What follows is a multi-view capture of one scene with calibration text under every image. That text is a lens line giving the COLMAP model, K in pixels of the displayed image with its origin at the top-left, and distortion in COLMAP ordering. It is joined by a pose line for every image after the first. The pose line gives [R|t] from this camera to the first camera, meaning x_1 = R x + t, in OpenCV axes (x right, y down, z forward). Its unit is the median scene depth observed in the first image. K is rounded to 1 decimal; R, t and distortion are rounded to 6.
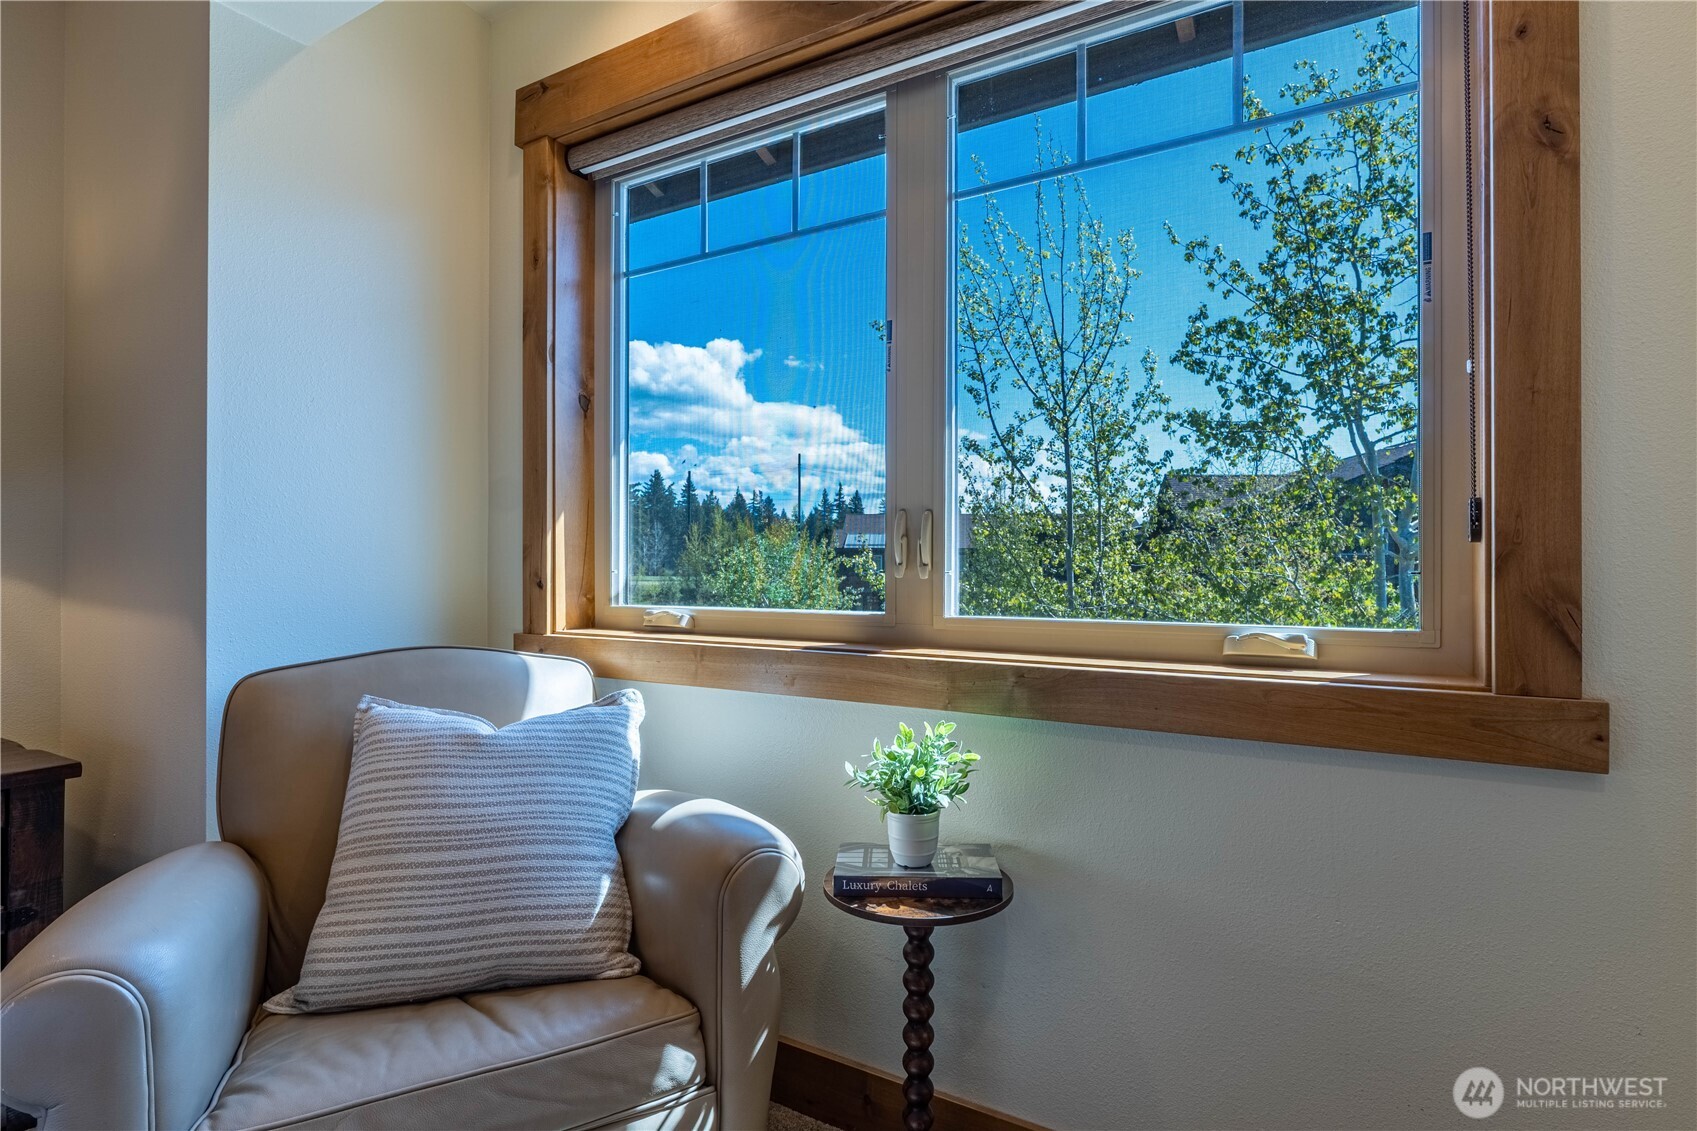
lens RADIAL K [[831.7, 0, 844.3], [0, 831.7, 570.8], [0, 0, 1]] dist [-0.001142, -0.000148]
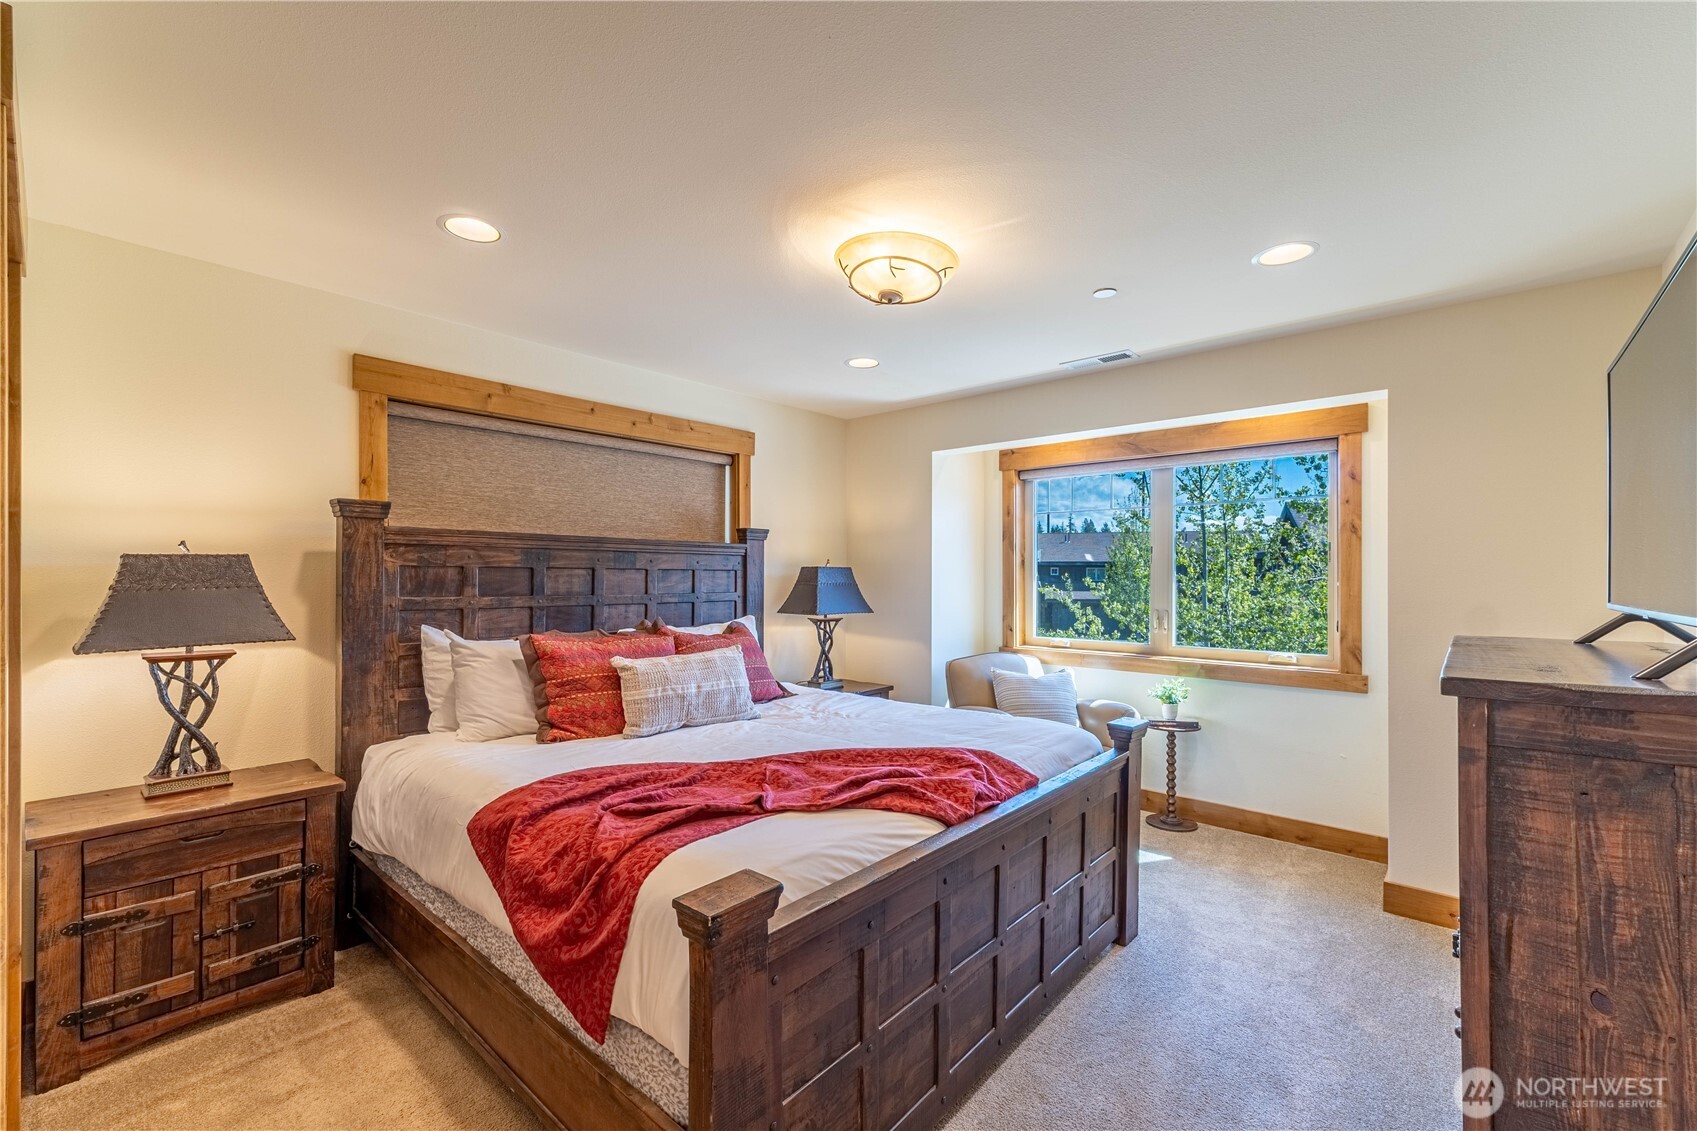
lens RADIAL K [[724.2, 0, 841.4], [0, 724.2, 577.9], [0, 0, 1]] dist [0.003051, 0.000350]
pose [[0.981970, 0.000412, -0.189035, -0.567506], [0.000589, 0.999986, 0.005239, -0.209404], [0.189034, -0.005256, 0.981956, -1.830914]]
